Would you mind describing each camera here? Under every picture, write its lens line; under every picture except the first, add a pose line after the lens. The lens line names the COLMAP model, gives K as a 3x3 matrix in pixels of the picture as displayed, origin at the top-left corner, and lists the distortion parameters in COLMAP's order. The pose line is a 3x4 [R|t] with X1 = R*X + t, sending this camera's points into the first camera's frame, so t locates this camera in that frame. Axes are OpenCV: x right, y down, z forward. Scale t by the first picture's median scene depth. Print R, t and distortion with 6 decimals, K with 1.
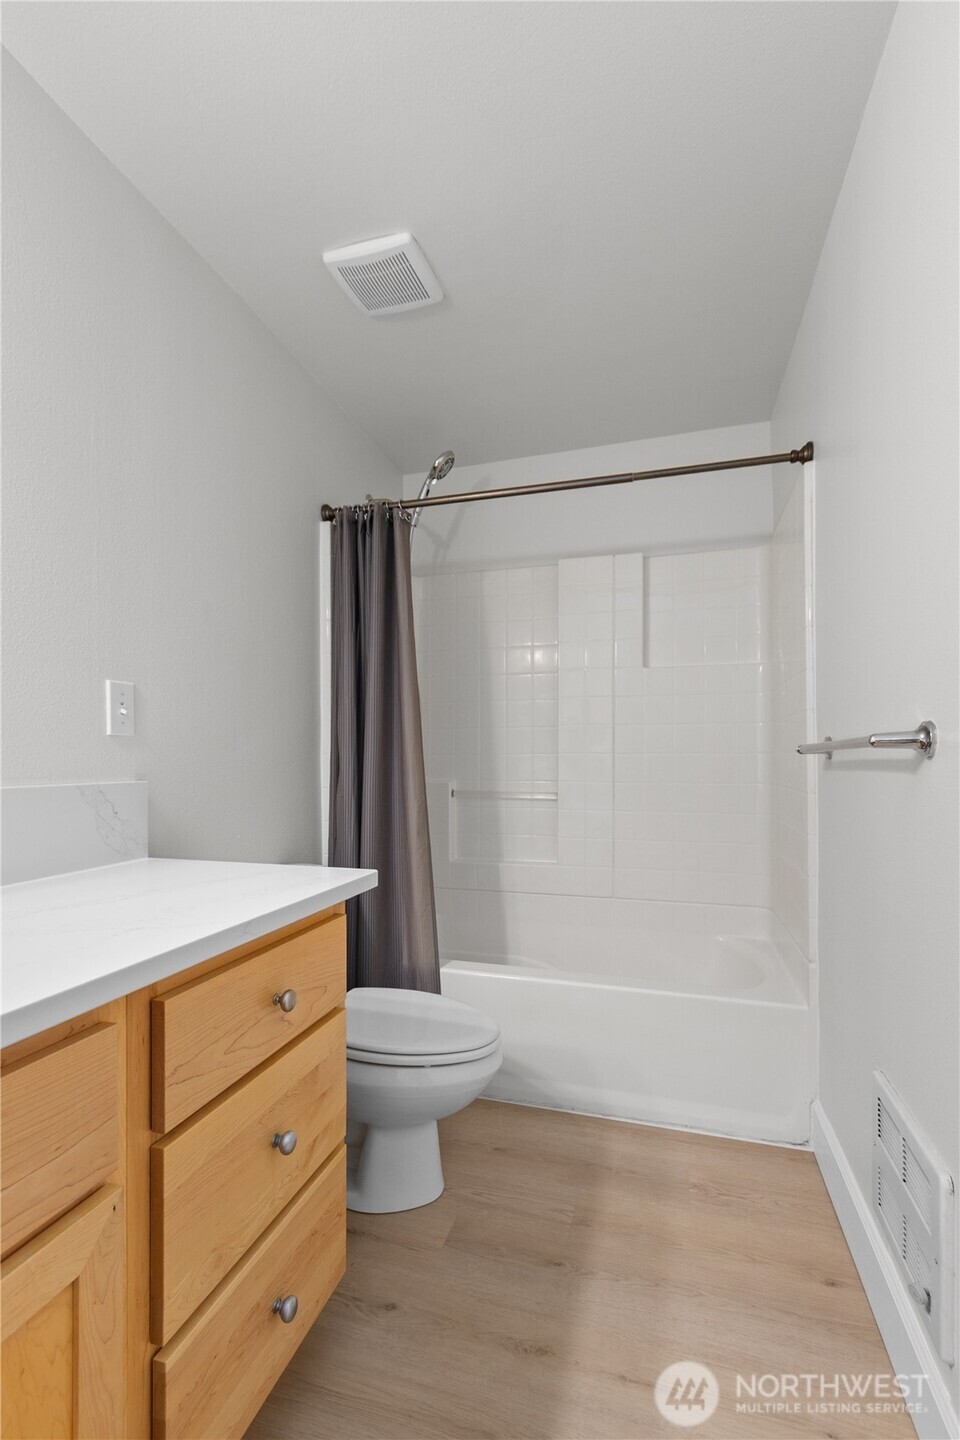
lens RADIAL K [[644.7, 0, 478.4], [0, 644.7, 750.7], [0, 0, 1]] dist [0.000541, -0.000760]
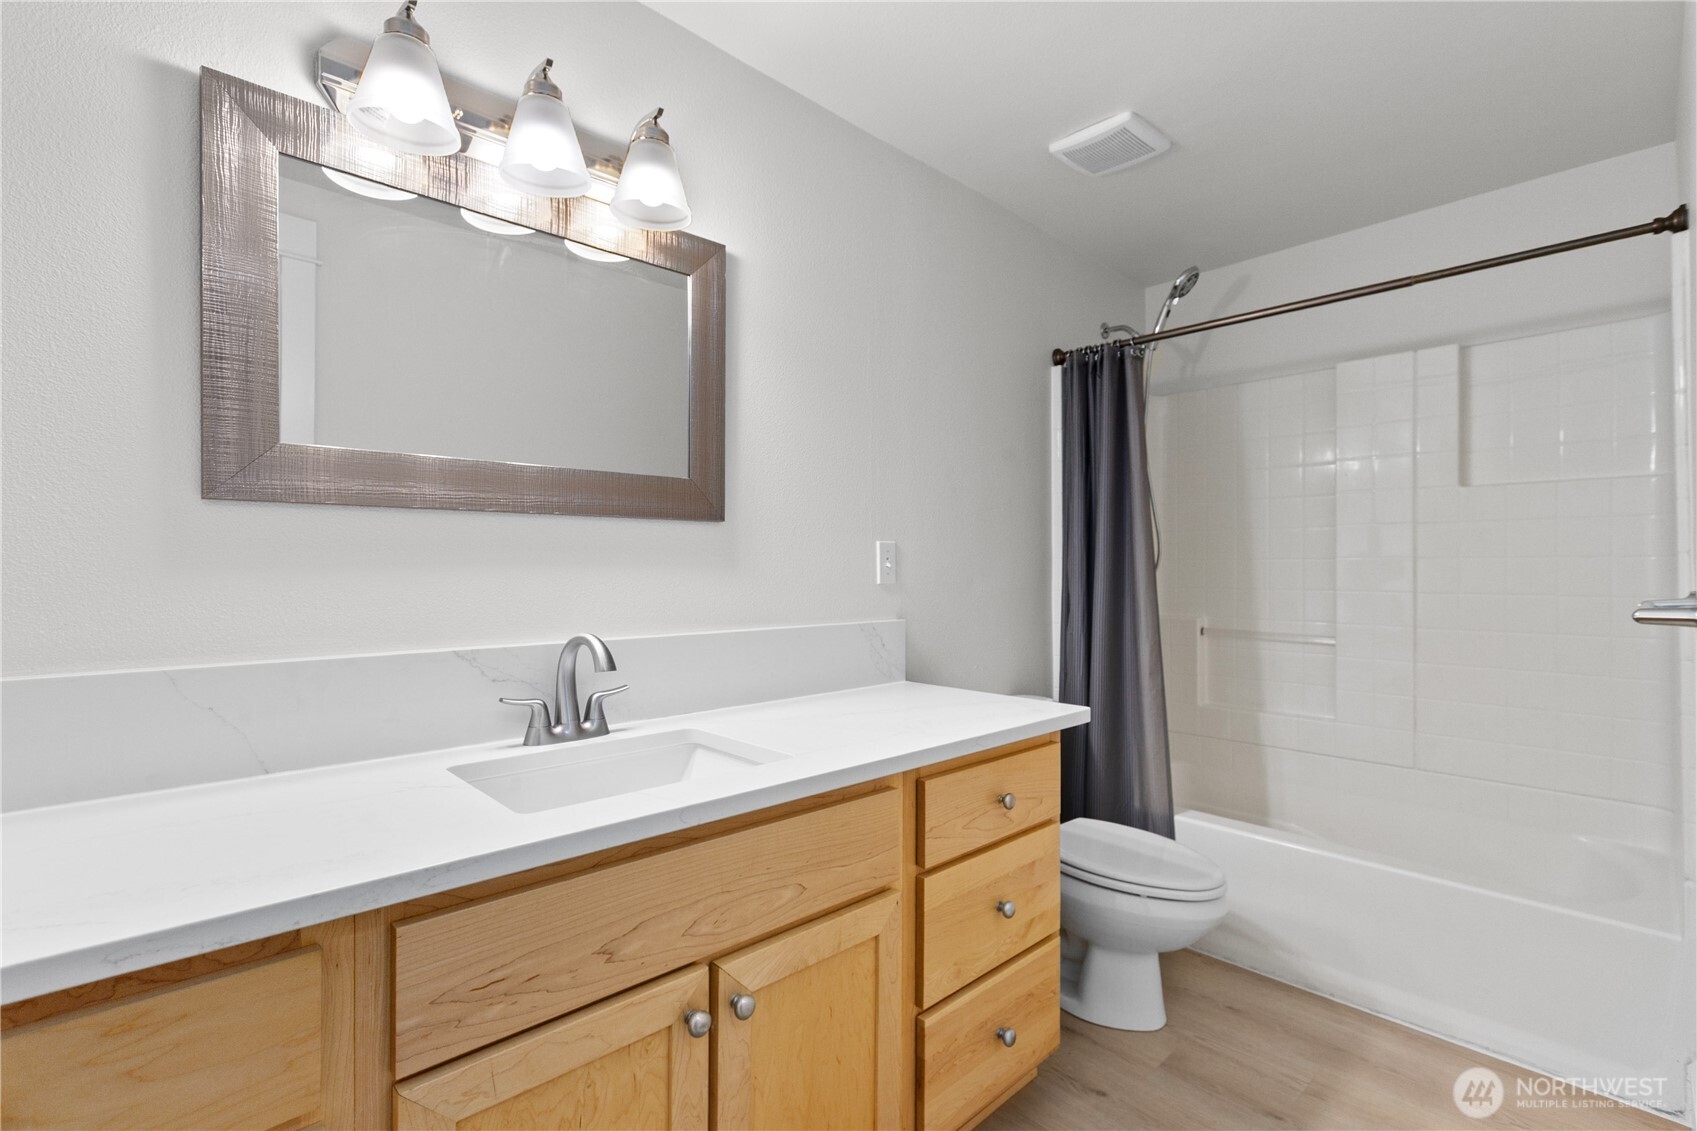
lens RADIAL K [[771.7, 0, 842.6], [0, 771.7, 596.9], [0, 0, 1]] dist [-0.001506, -0.000531]
pose [[0.862233, 0.019941, -0.506119, 0.123802], [0.005736, 0.998776, 0.049124, -0.064322], [0.506479, -0.045259, 0.861064, -0.311336]]
